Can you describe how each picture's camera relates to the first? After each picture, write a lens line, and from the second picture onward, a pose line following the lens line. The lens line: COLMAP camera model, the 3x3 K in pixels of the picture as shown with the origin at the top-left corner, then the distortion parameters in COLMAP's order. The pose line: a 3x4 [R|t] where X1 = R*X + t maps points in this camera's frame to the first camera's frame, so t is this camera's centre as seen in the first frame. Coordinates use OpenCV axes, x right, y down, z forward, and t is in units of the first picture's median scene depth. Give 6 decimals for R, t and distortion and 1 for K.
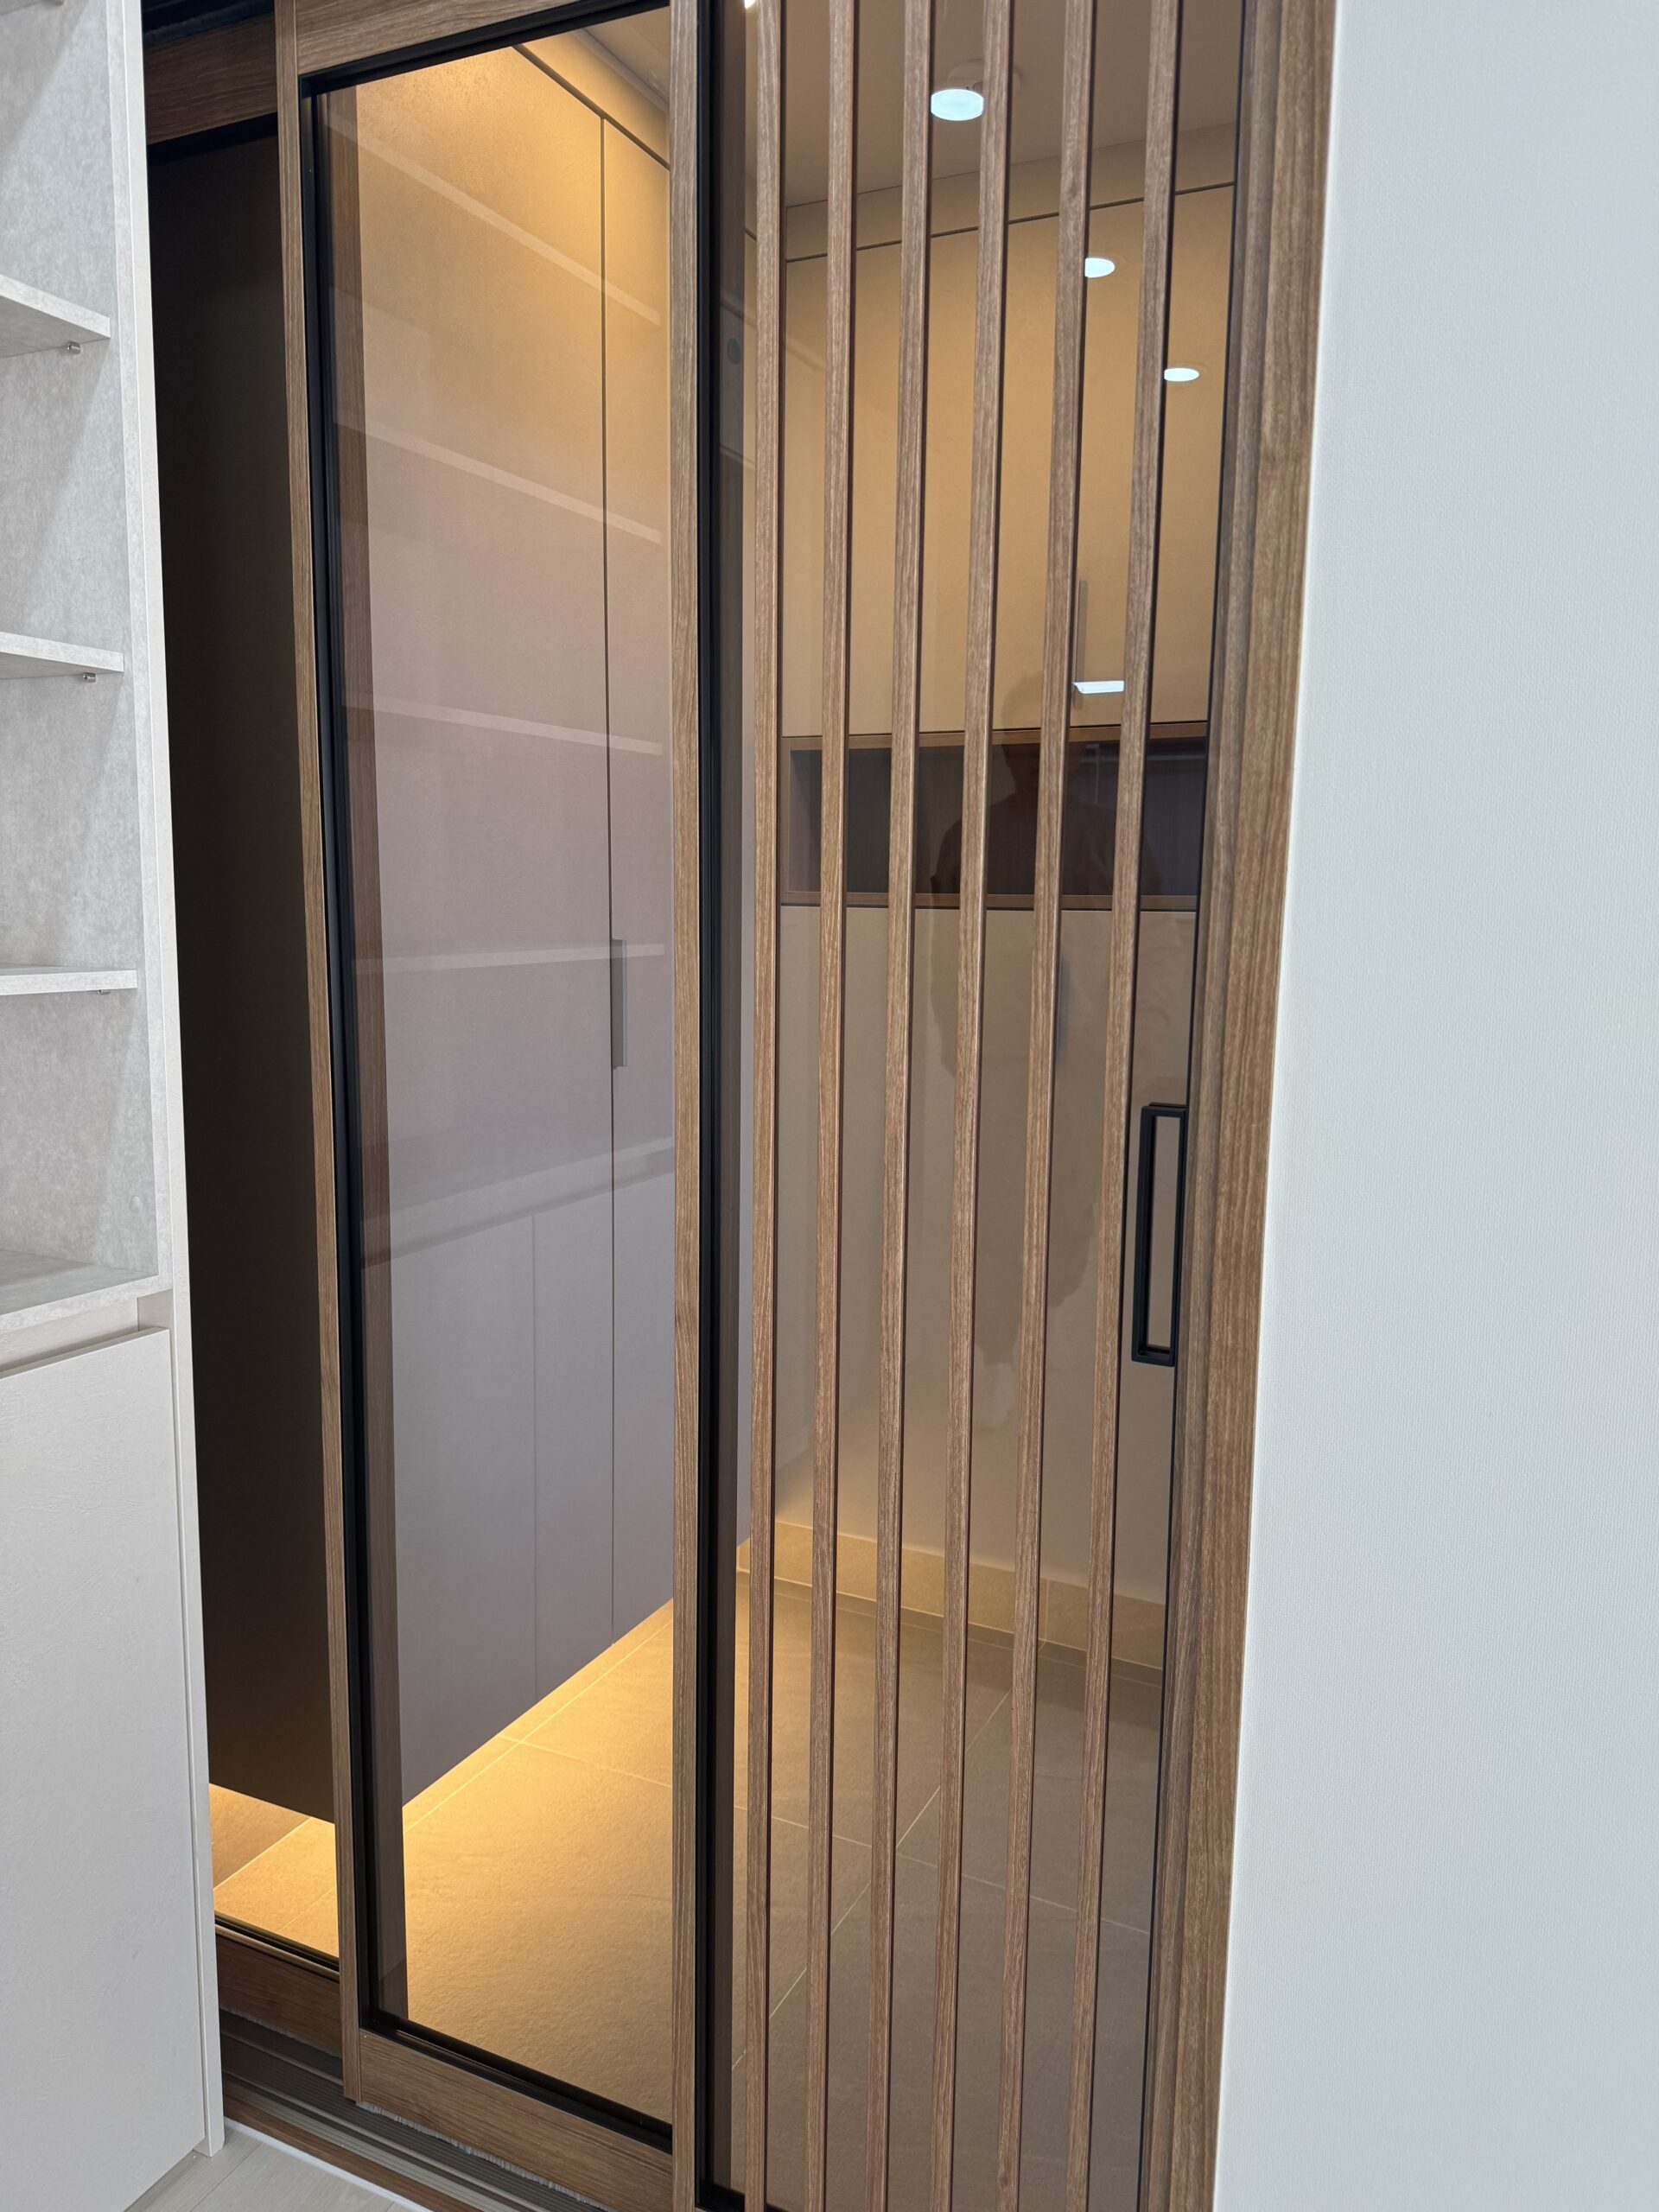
lens RADIAL K [[1296.6, 0, 834.9], [0, 1296.6, 1113.6], [0, 0, 1]] dist [-0.002684, -0.004227]
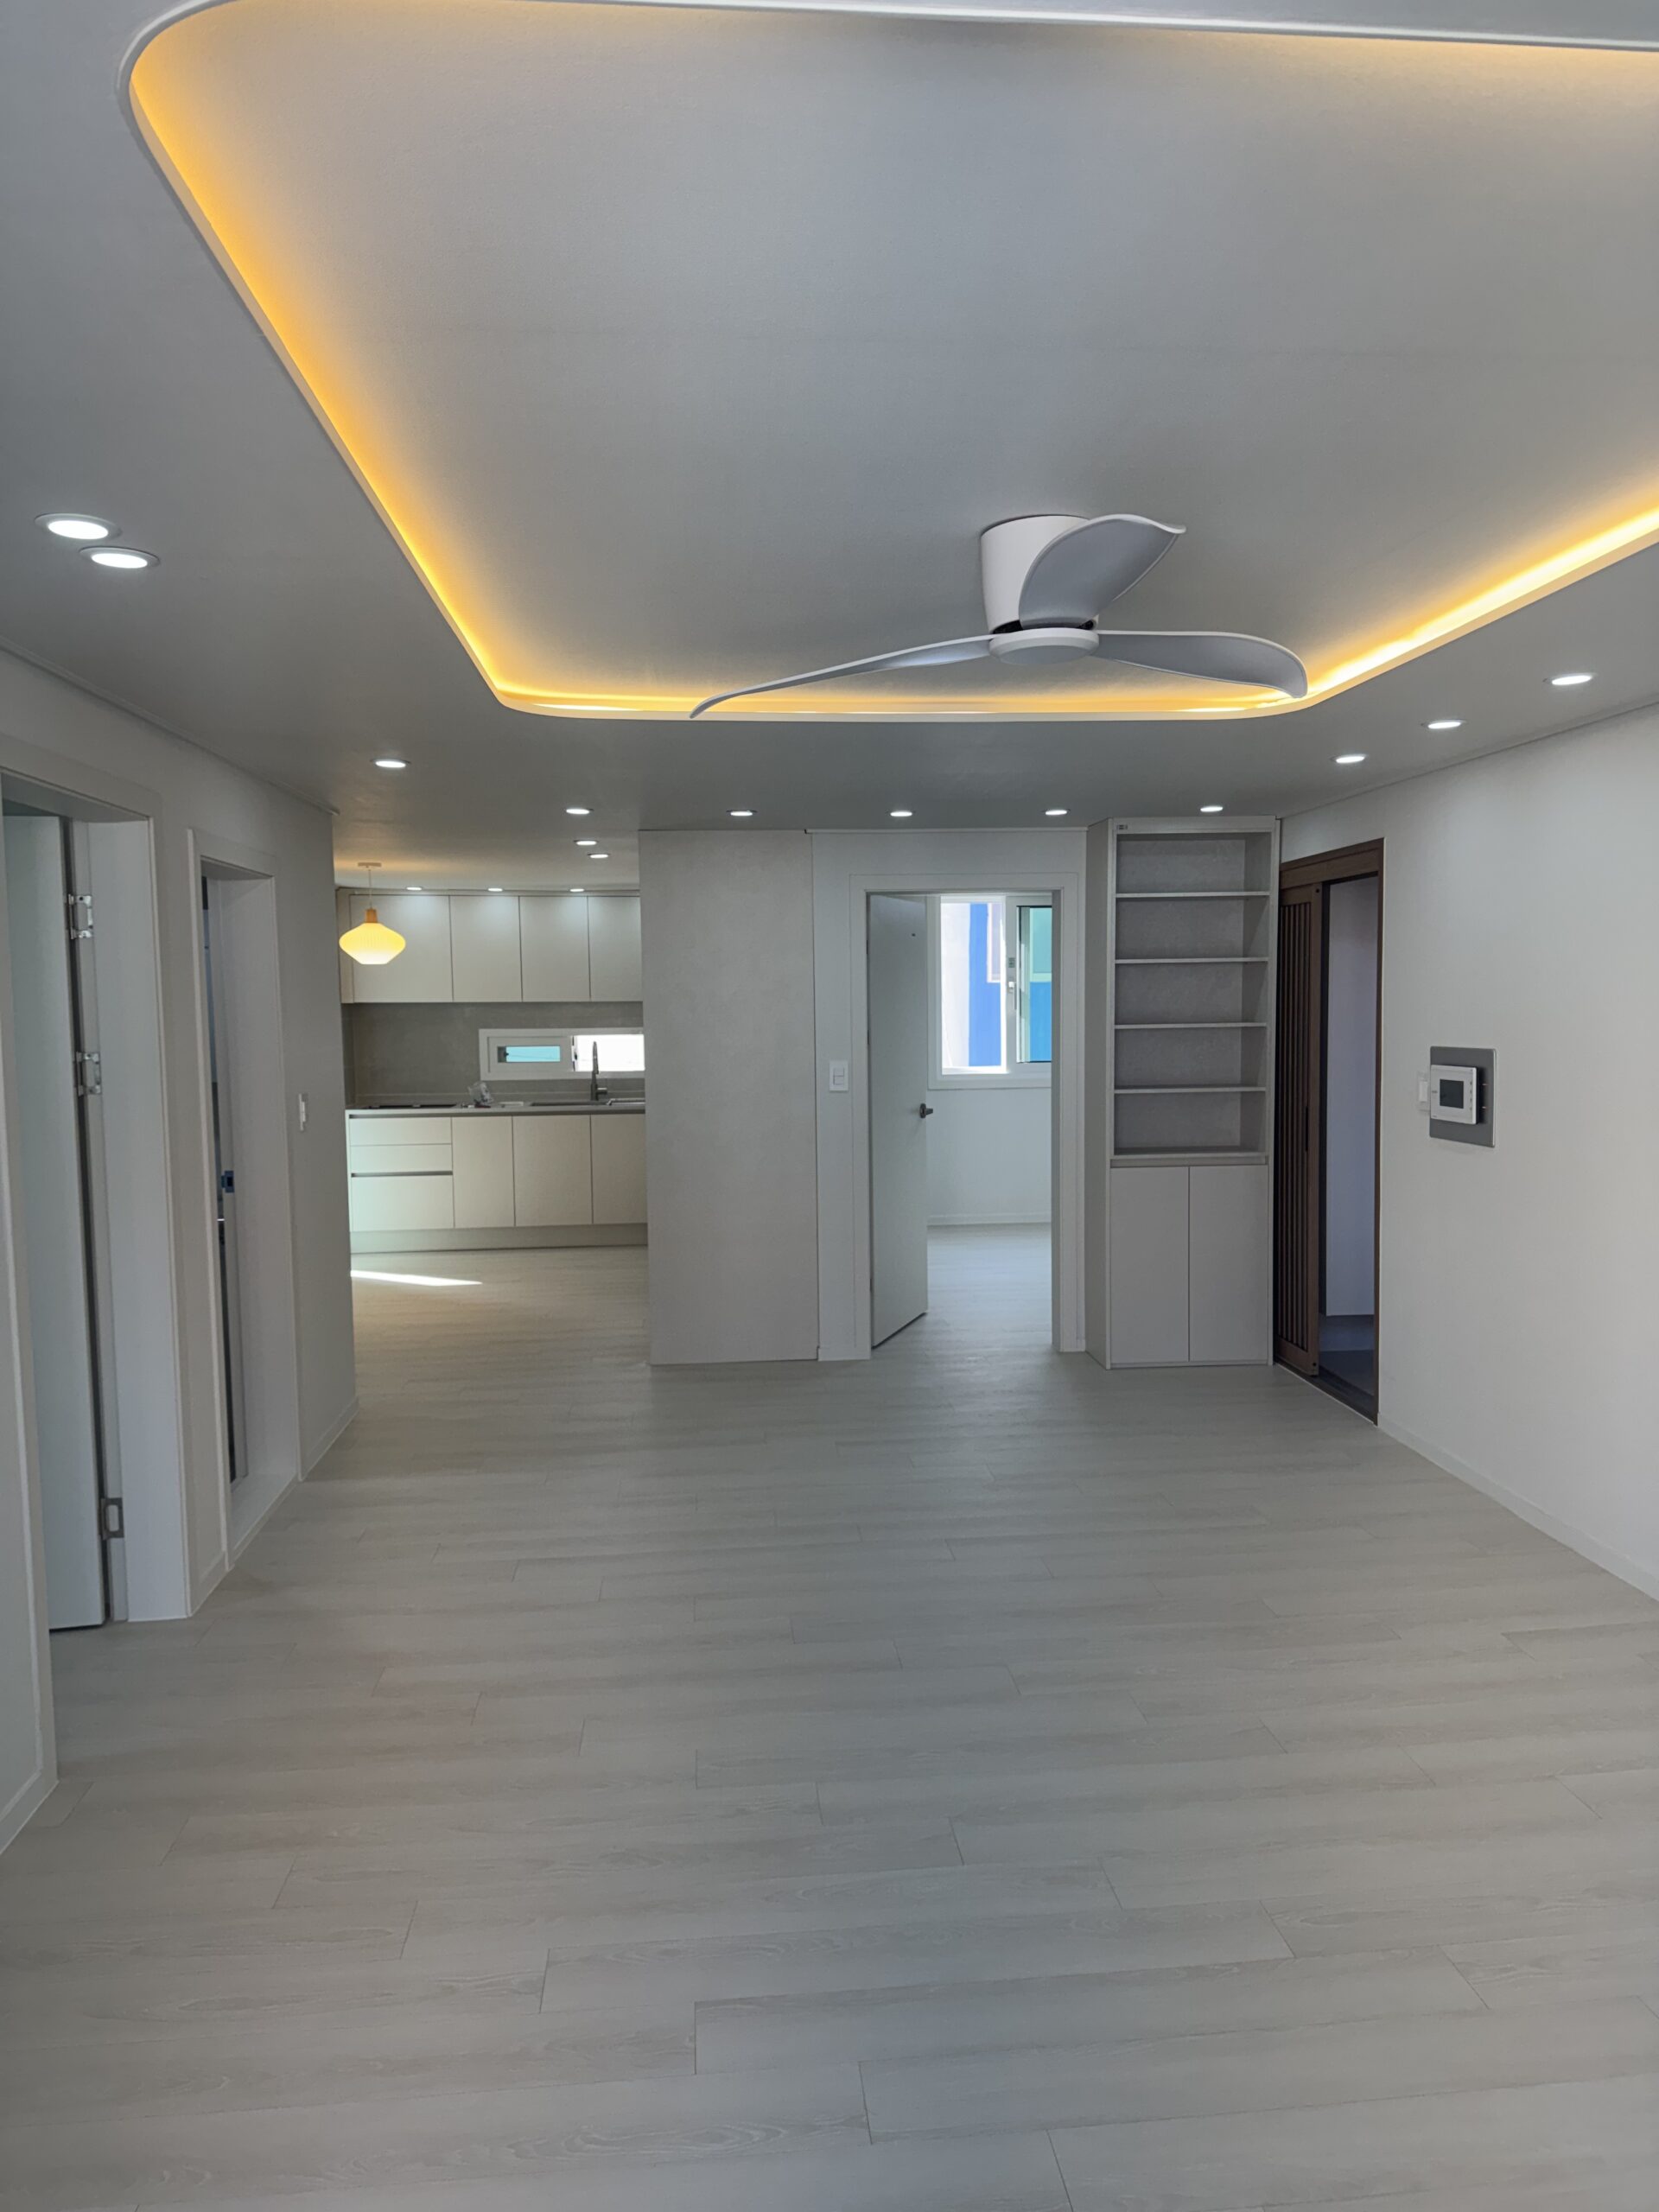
lens RADIAL K [[1598.7, 0, 827.4], [0, 1598.7, 1119.0], [0, 0, 1]] dist [0.007750, 0.000985]
pose [[0.433669, 0.051589, -0.899594, 4.145036], [-0.090346, 0.995818, 0.013554, 0.073804], [0.896532, 0.075397, 0.436516, -3.081878]]
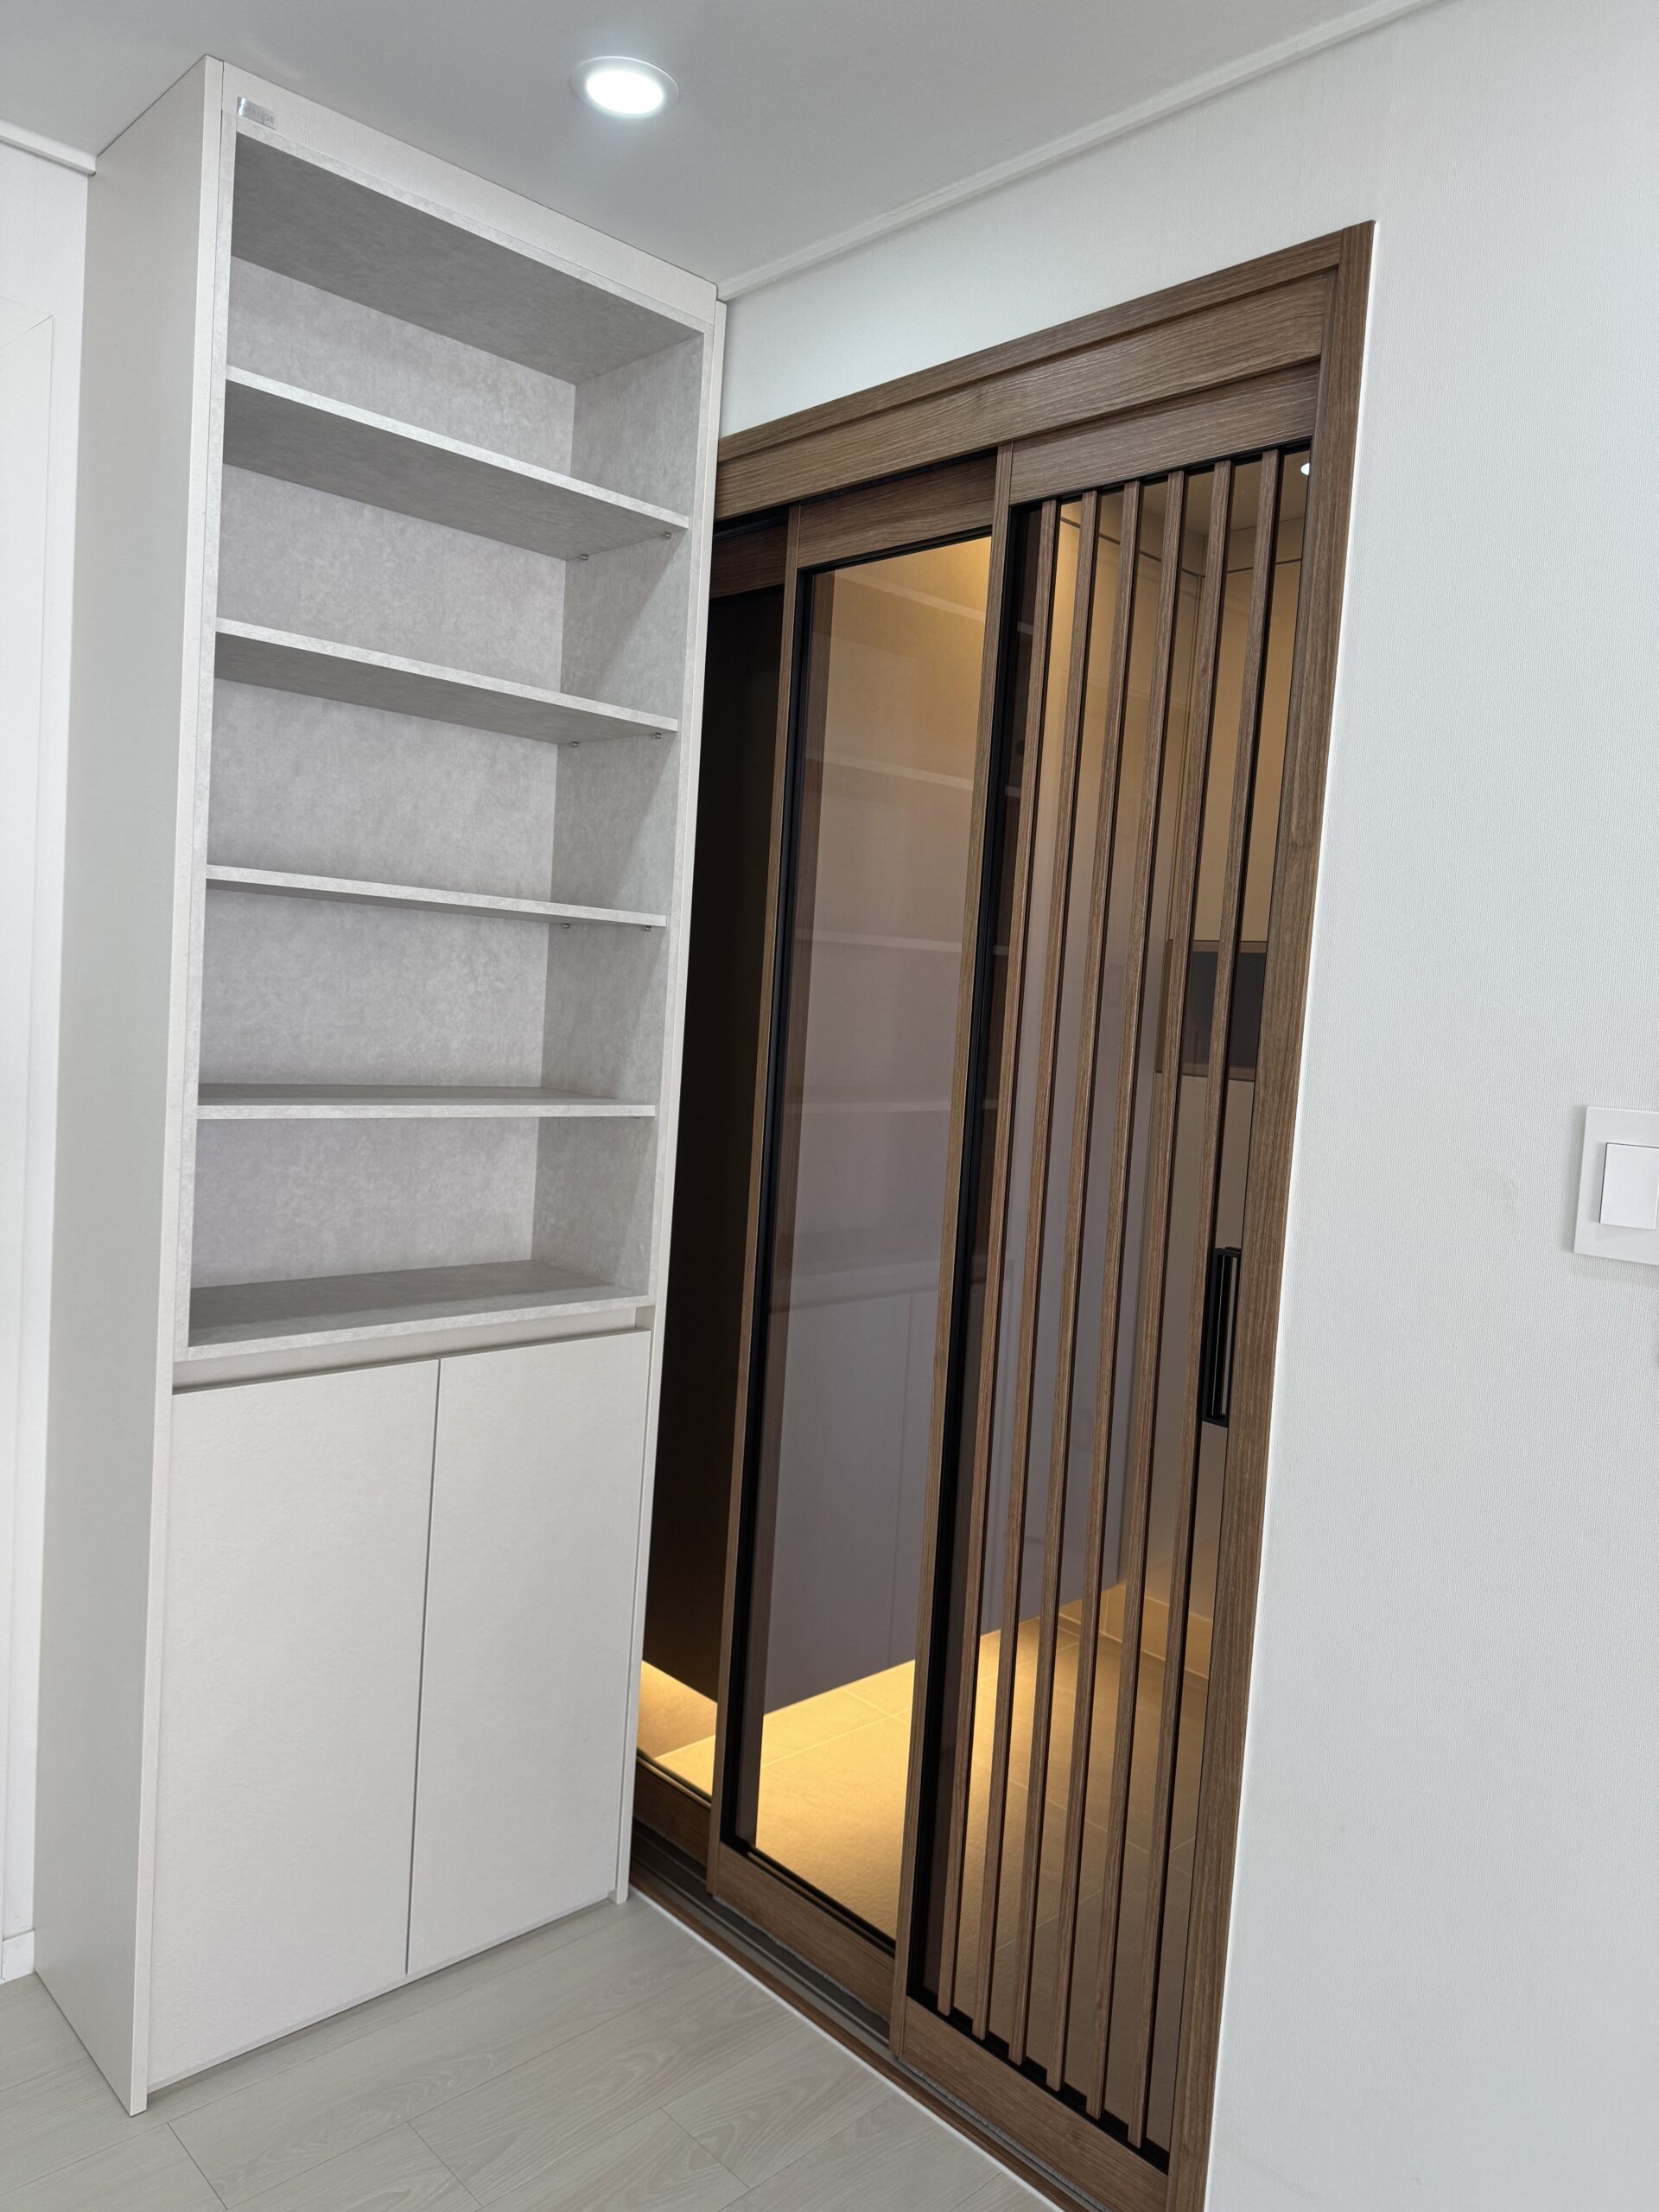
lens RADIAL K [[1598.7, 0, 827.4], [0, 1598.7, 1119.0], [0, 0, 1]] dist [0.007750, 0.000985]
pose [[0.908998, 0.068892, -0.411067, 0.490729], [-0.096166, 0.994301, -0.046014, -0.022680], [0.405554, 0.081358, 0.910443, -0.749917]]
